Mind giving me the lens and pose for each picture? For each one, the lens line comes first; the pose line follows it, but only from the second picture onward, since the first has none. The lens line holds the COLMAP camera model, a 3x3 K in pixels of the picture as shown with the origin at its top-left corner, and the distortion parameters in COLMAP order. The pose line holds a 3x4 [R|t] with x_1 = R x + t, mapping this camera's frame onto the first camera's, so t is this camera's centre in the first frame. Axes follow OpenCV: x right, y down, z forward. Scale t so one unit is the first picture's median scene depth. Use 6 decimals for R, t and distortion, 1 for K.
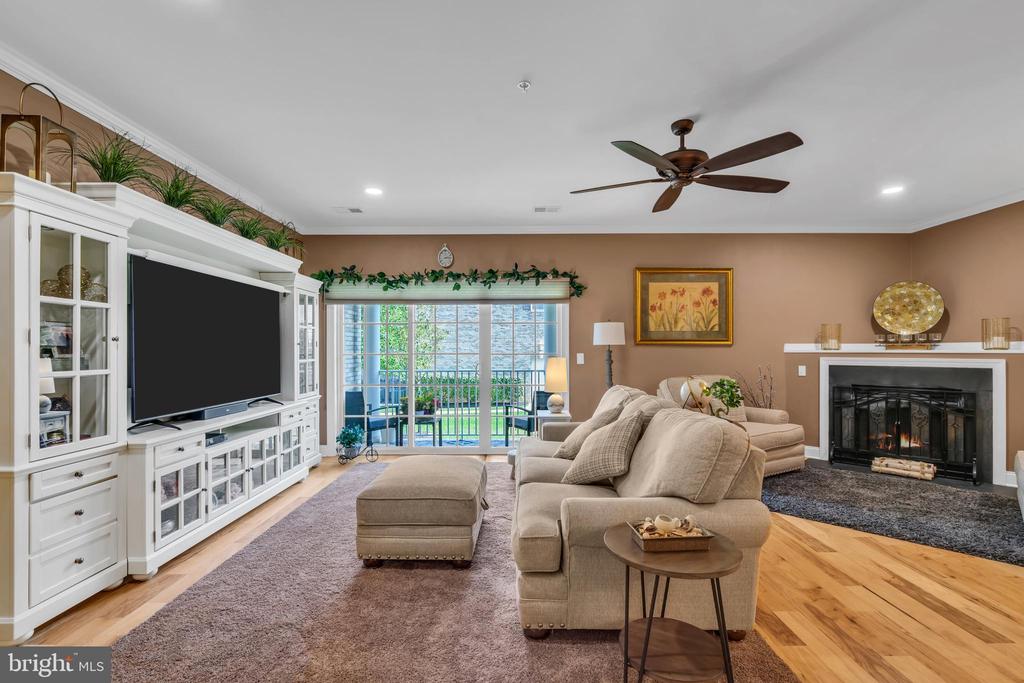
lens RADIAL K [[463.3, 0, 514.6], [0, 463.3, 349.1], [0, 0, 1]] dist [-0.008771, 0.004841]
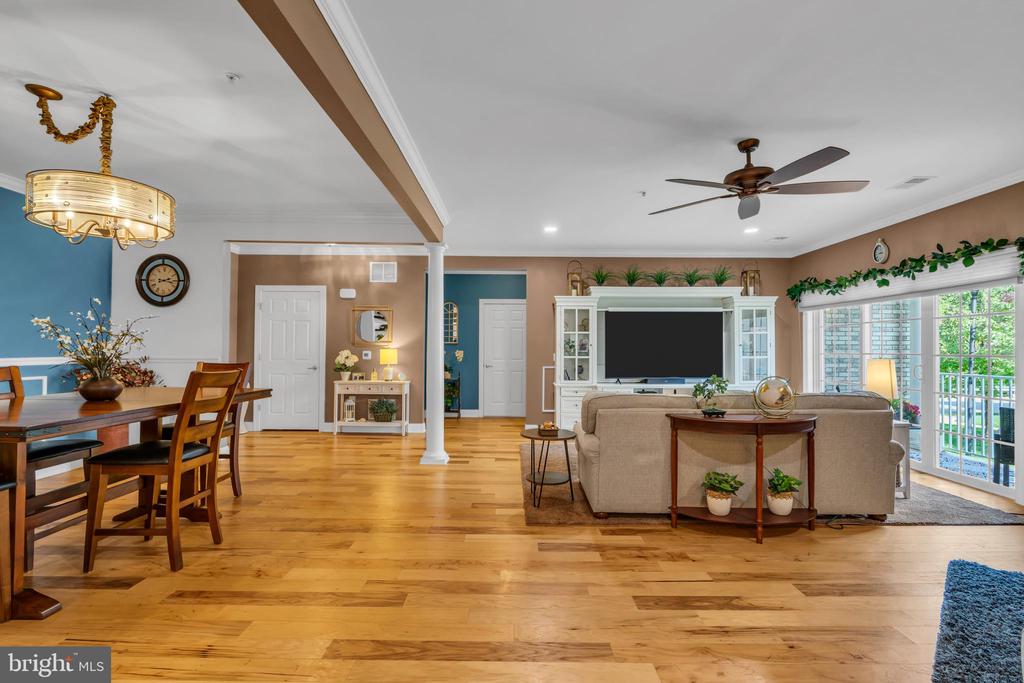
lens RADIAL K [[463.3, 0, 513.6], [0, 463.3, 343.4], [0, 0, 1]] dist [-0.008771, 0.004841]
pose [[-0.004221, -0.009258, -0.999948, 0.852980], [-0.000150, 0.999957, -0.009257, -0.002928], [0.999991, 0.000111, -0.004223, 0.266752]]
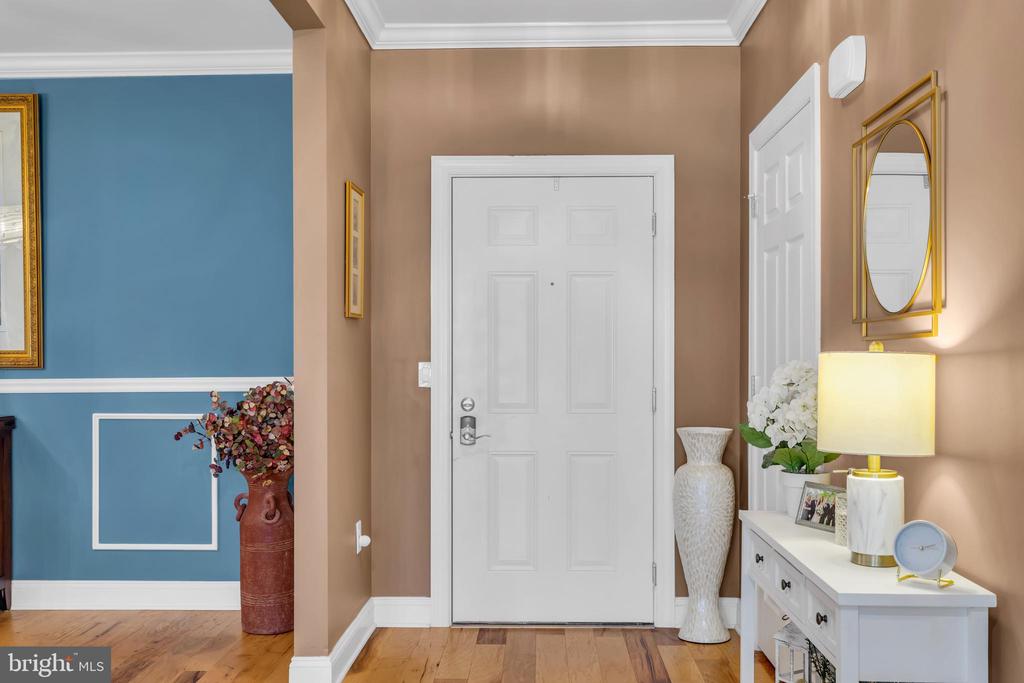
lens RADIAL K [[1001.0, 0, 518.0], [0, 1001.0, 354.9], [0, 0, 1]] dist [-0.010656, 0.000000]
pose [[-0.999624, 0.007854, 0.026277, -0.313297], [0.007663, 0.999943, -0.007368, 0.003222], [-0.026333, -0.007164, -0.999628, 0.344022]]
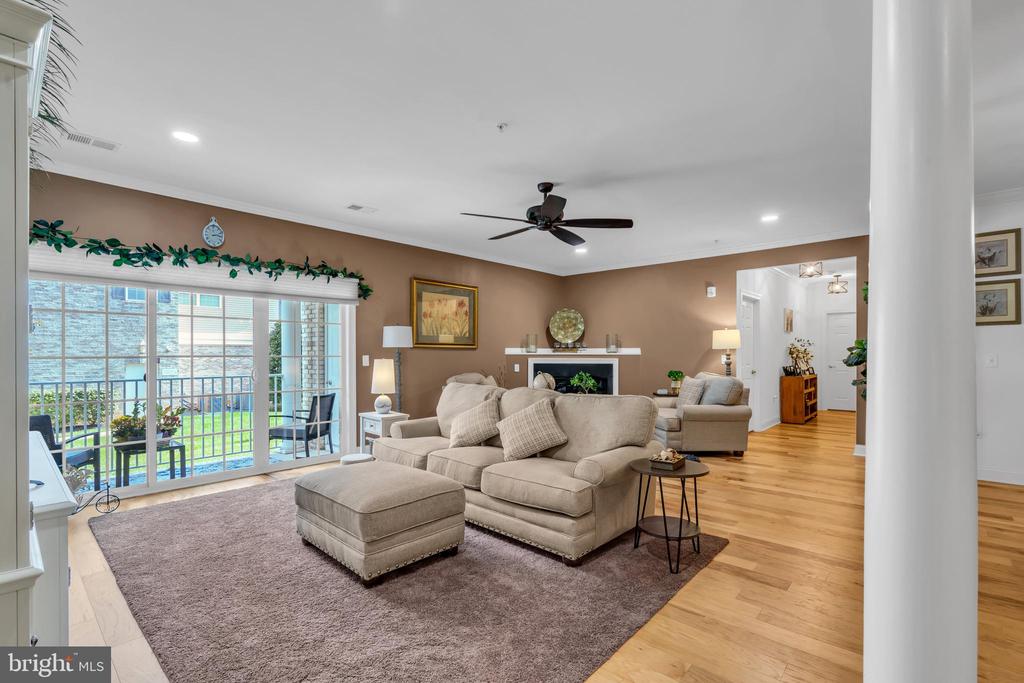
lens RADIAL K [[463.3, 0, 514.5], [0, 463.3, 356.7], [0, 0, 1]] dist [-0.008771, 0.004841]
pose [[0.671614, -0.003240, 0.740894, -0.414824], [-0.004261, 0.999957, 0.008235, 0.002653], [-0.740889, -0.008688, 0.671572, 0.089988]]
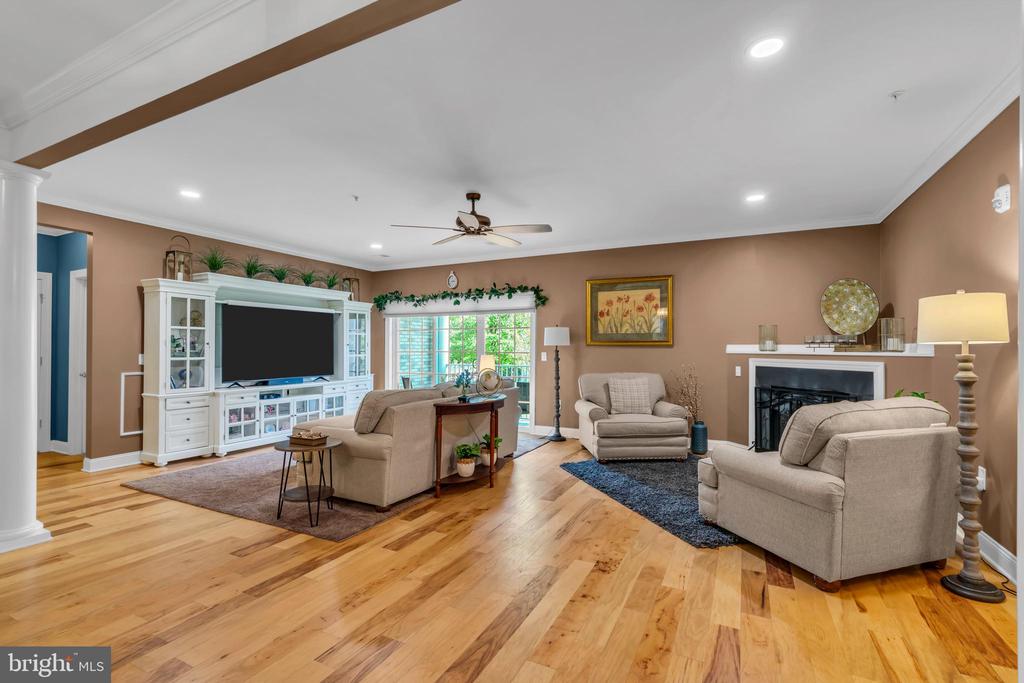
lens RADIAL K [[463.3, 0, 516.0], [0, 463.3, 346.7], [0, 0, 1]] dist [-0.008771, 0.004841]
pose [[0.893796, 0.003151, -0.448463, 0.670365], [-0.003838, 0.999992, -0.000622, -0.004948], [0.448457, 0.002278, 0.893801, -0.141531]]
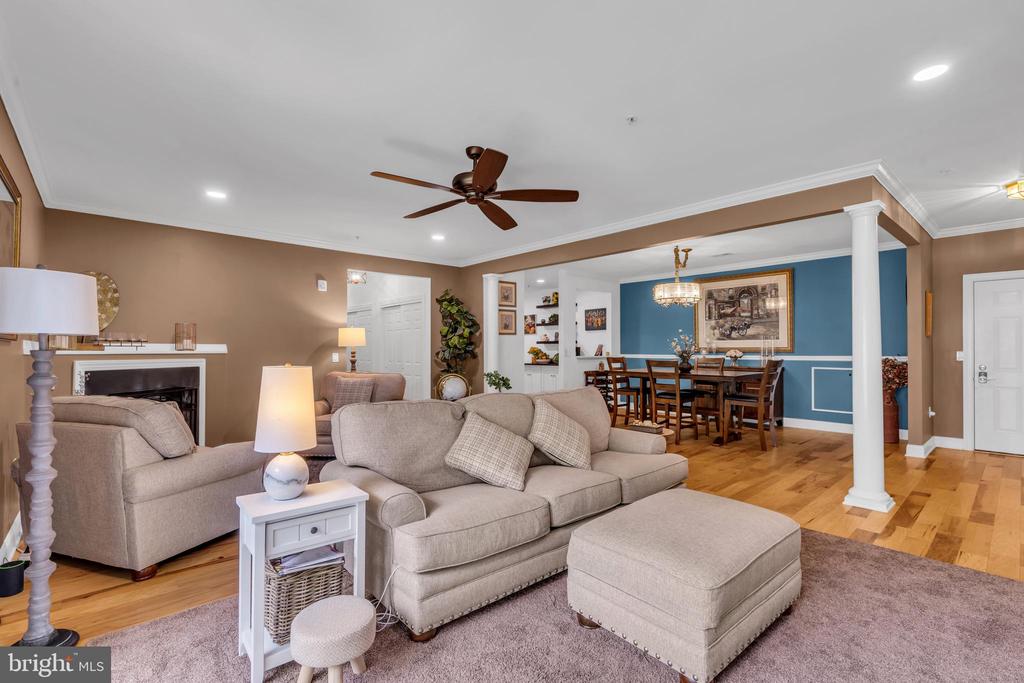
lens RADIAL K [[463.3, 0, 514.4], [0, 463.3, 344.7], [0, 0, 1]] dist [-0.008771, 0.004841]
pose [[-0.667387, 0.012635, 0.744604, -0.318511], [-0.000001, 0.999856, -0.016967, 0.004932], [-0.744711, -0.011324, -0.667291, 0.989517]]
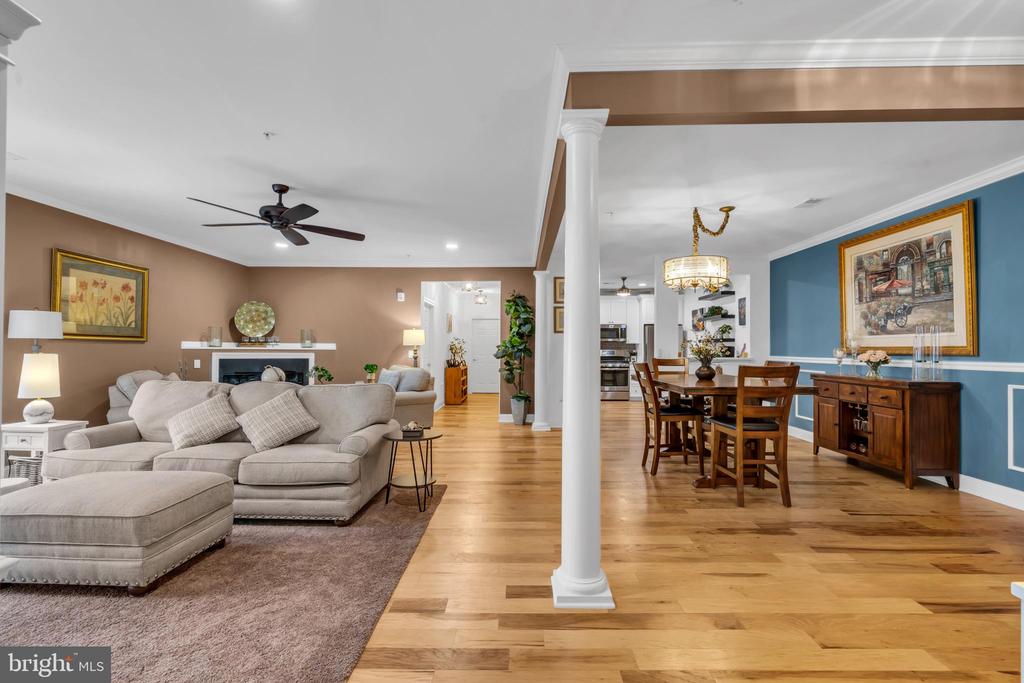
lens RADIAL K [[463.3, 0, 514.8], [0, 463.3, 343.6], [0, 0, 1]] dist [-0.008771, 0.004841]
pose [[0.013767, 0.016064, 0.999776, -0.607632], [-0.010266, 0.999821, -0.015923, 0.004420], [-0.999853, -0.010044, 0.013929, 0.154224]]
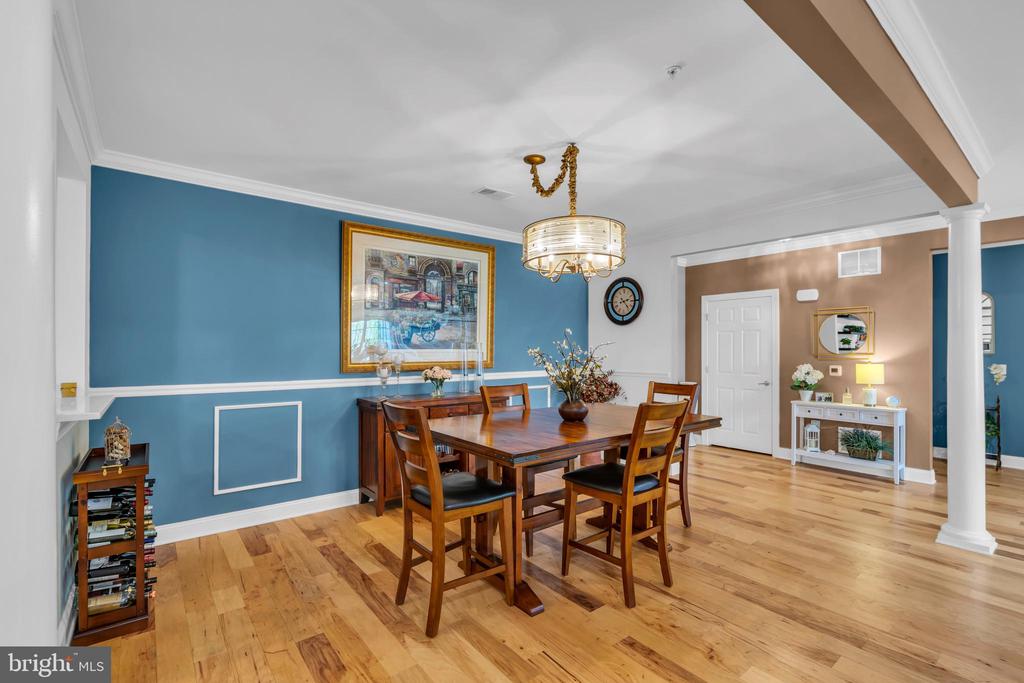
lens RADIAL K [[463.3, 0, 515.9], [0, 463.3, 348.0], [0, 0, 1]] dist [-0.008771, 0.004841]
pose [[-0.781221, 0.001735, -0.624252, 0.749051], [0.007158, 0.999955, -0.006179, -0.031808], [0.624213, -0.009295, -0.781199, 0.207011]]
